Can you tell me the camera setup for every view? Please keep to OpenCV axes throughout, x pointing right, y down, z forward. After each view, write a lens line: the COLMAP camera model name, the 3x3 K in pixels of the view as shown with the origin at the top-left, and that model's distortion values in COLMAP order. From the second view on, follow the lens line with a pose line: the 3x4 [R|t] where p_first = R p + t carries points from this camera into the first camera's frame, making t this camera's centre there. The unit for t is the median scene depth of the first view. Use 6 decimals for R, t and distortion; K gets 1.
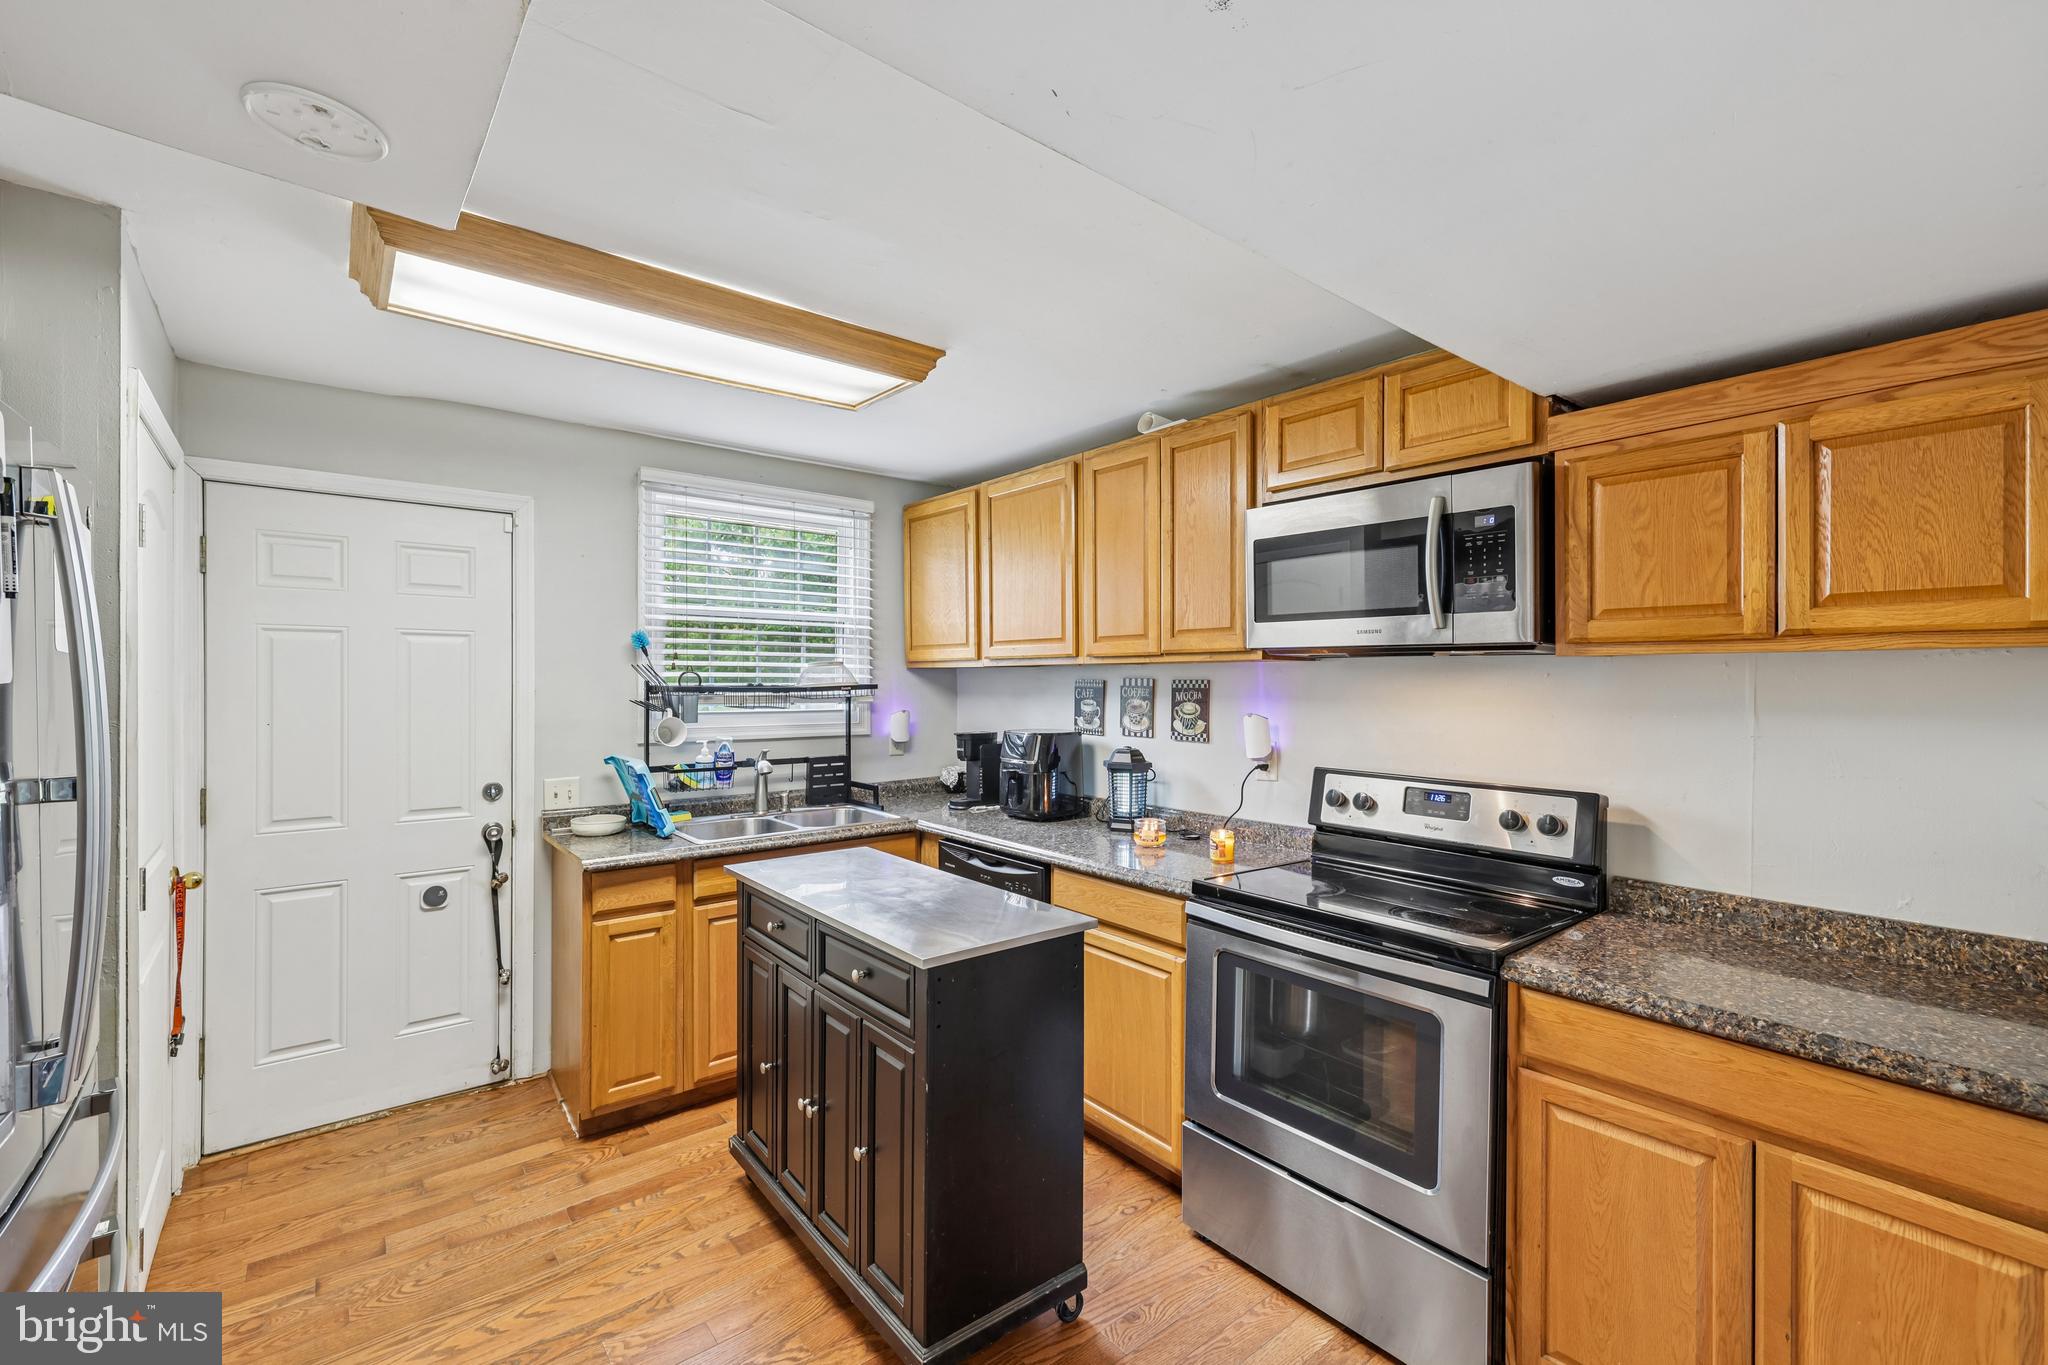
lens RADIAL K [[861.6, 0, 1017.0], [0, 861.6, 684.6], [0, 0, 1]] dist [0.002589, -0.000144]
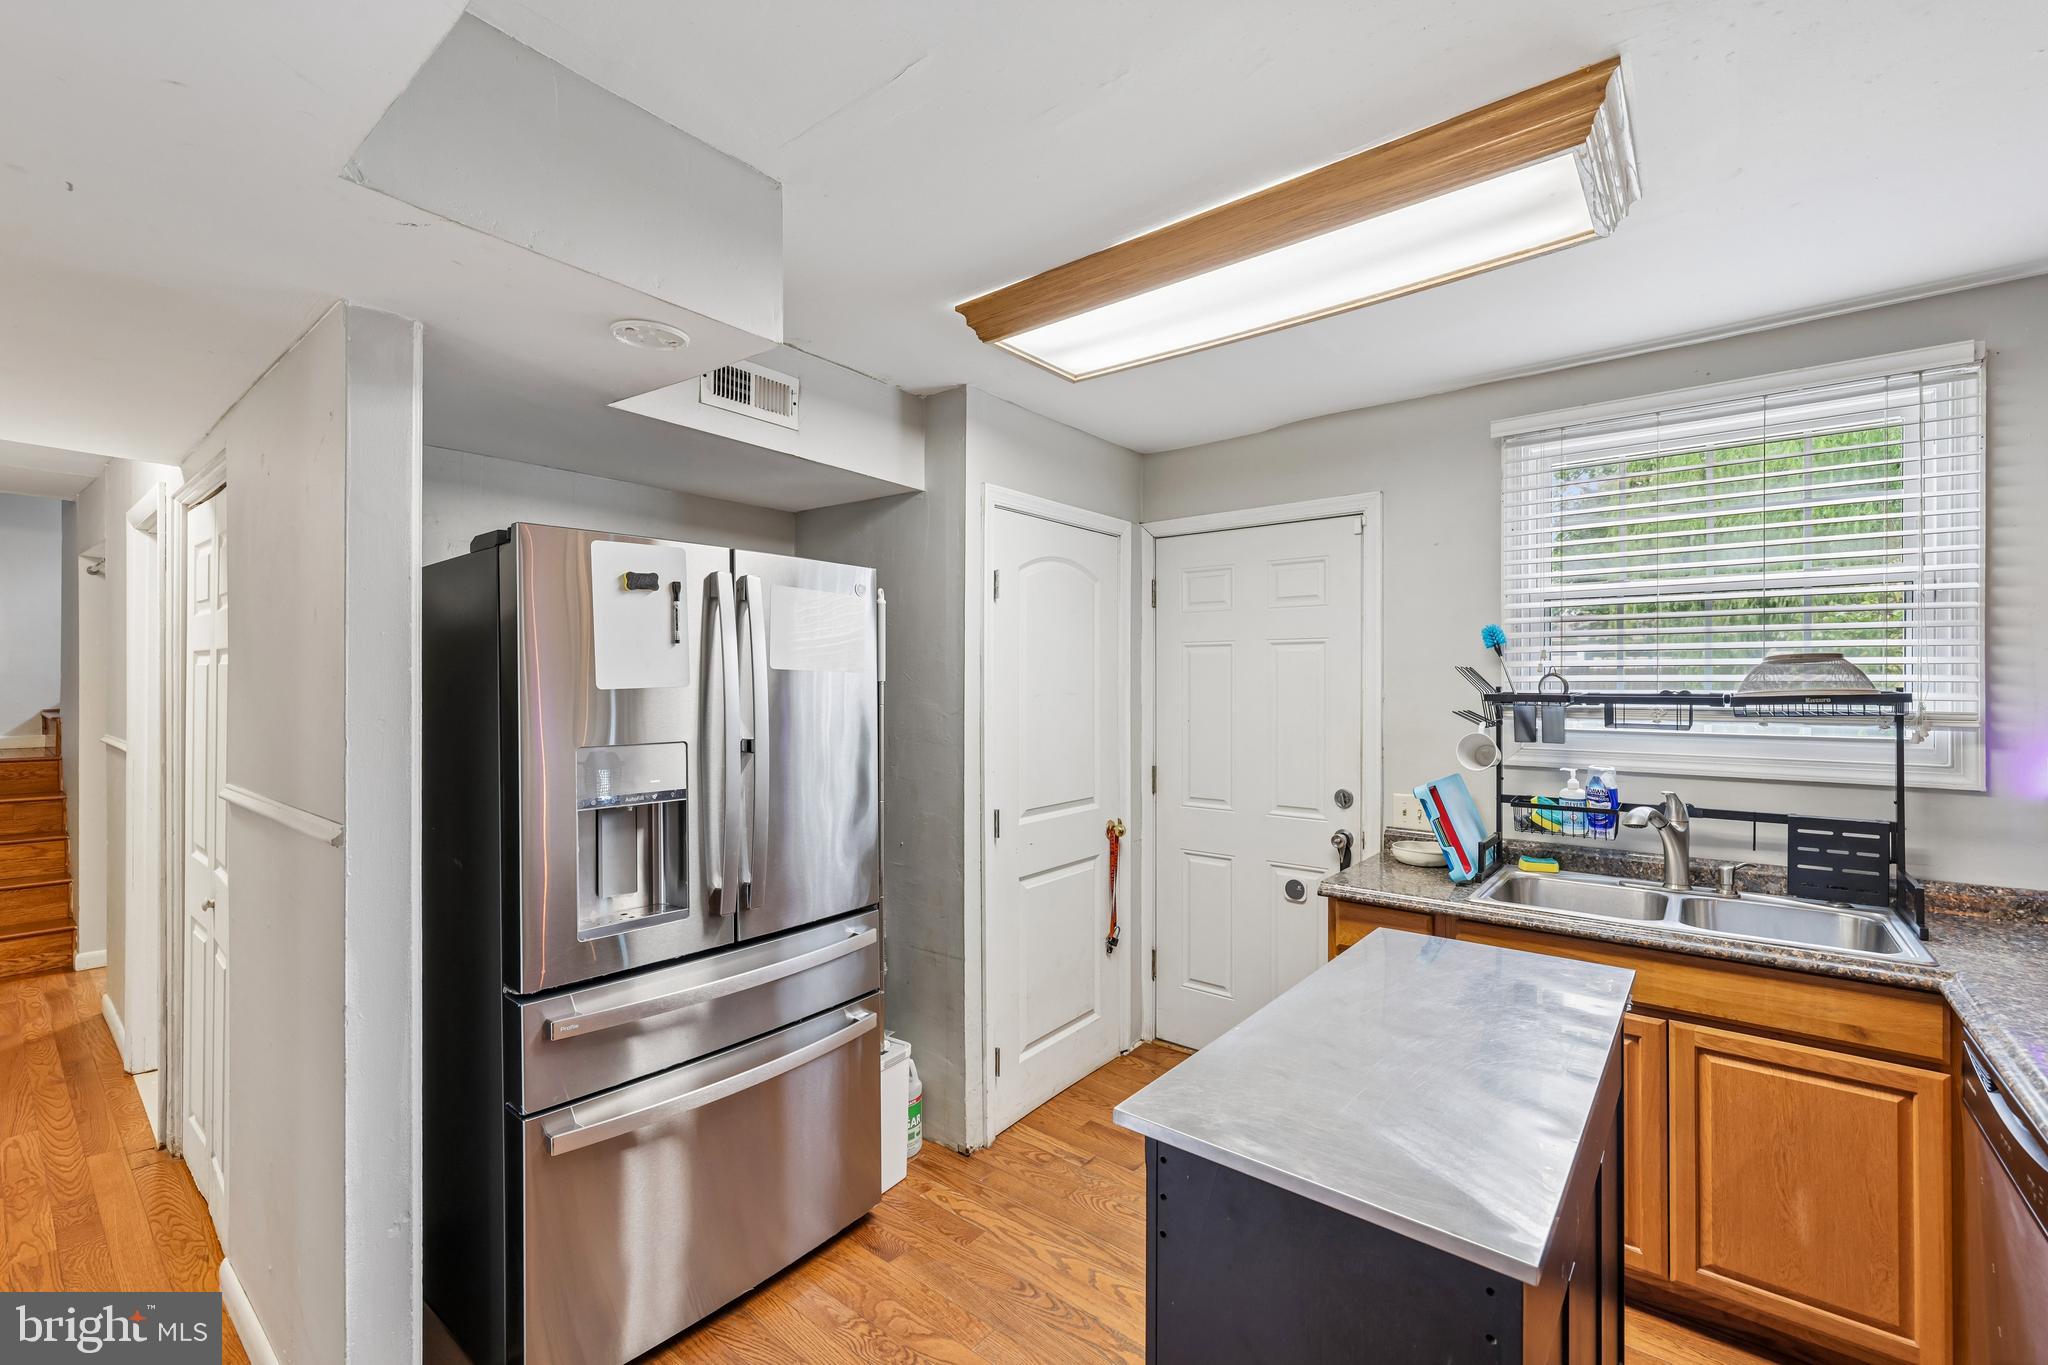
lens RADIAL K [[861.6, 0, 1025.3], [0, 861.6, 687.1], [0, 0, 1]] dist [0.002589, -0.000144]
pose [[0.207828, 0.000702, -0.978165, 0.256223], [-0.003187, 0.999995, 0.000041, -0.002724], [0.978160, 0.003108, 0.207829, 0.393037]]
